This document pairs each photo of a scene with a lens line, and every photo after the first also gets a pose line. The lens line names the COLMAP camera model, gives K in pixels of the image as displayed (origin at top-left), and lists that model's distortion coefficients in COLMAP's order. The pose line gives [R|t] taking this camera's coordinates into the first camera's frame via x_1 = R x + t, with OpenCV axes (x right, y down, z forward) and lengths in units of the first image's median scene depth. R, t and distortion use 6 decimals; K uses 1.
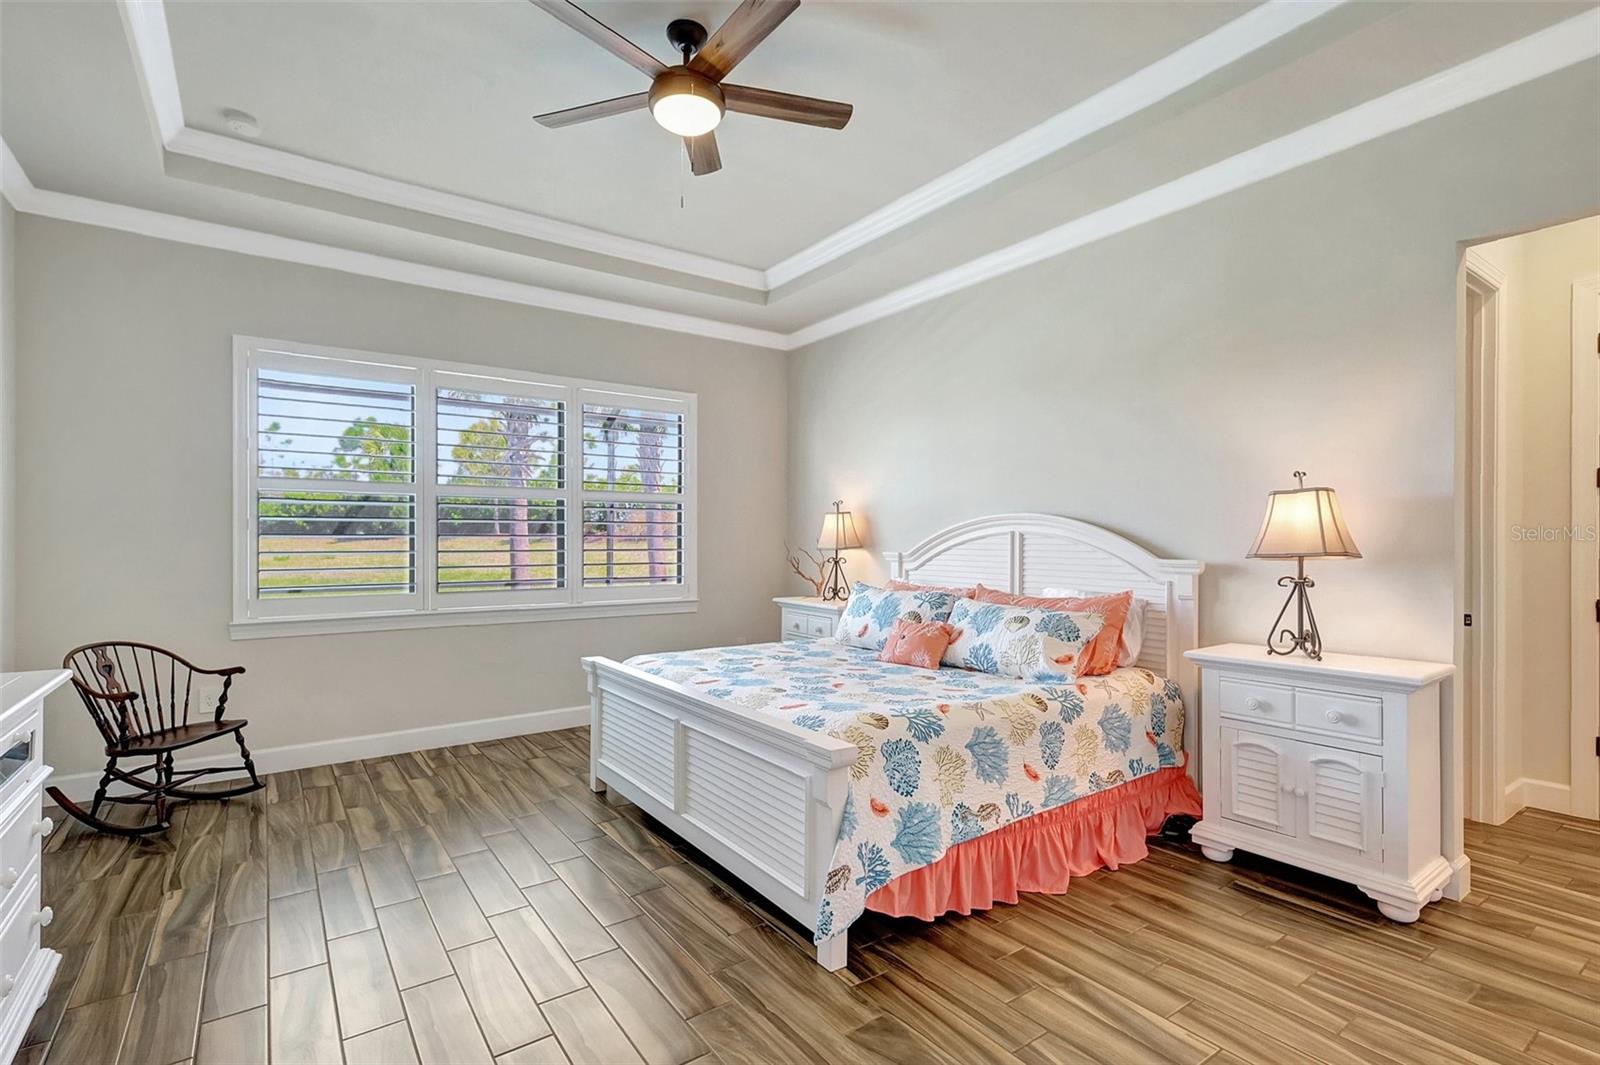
lens RADIAL K [[753.1, 0, 791.3], [0, 753.1, 537.9], [0, 0, 1]] dist [0.000593, 0.002630]
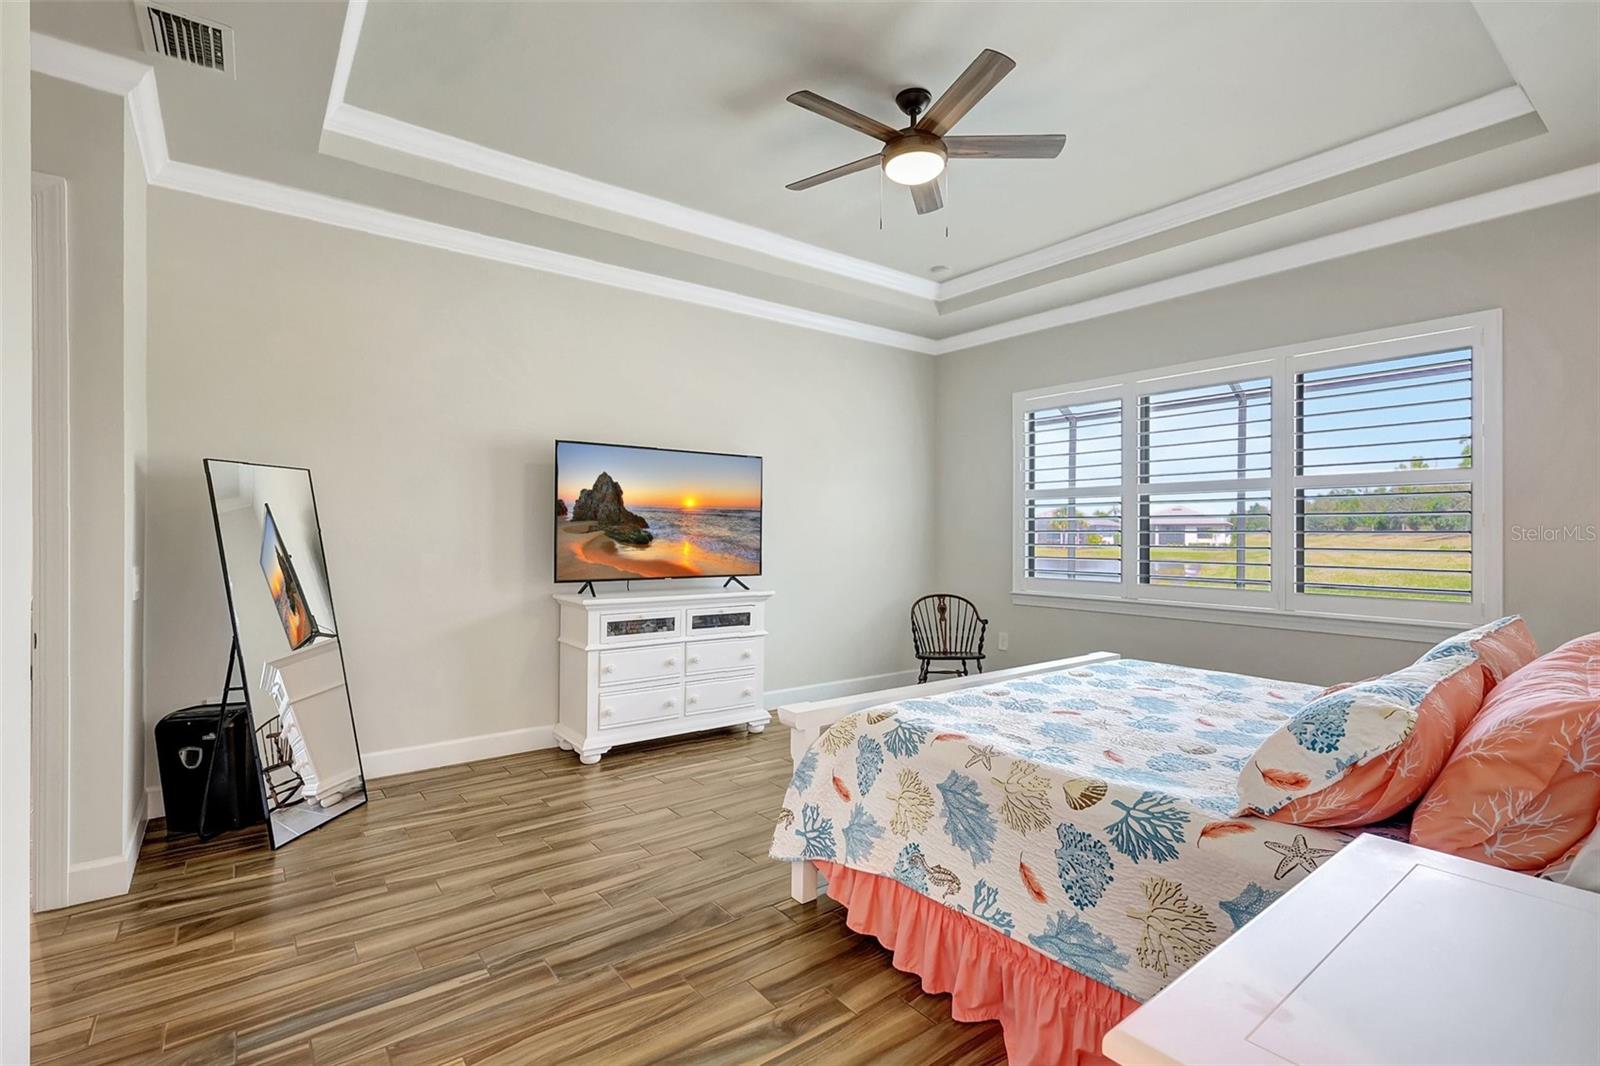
lens RADIAL K [[753.1, 0, 799.8], [0, 753.1, 525.8], [0, 0, 1]] dist [0.000593, 0.002630]
pose [[0.031129, -0.008318, -0.999481, 1.007379], [-0.003648, 0.999958, -0.008436, -0.000393], [0.999509, 0.003909, 0.031097, 0.786477]]
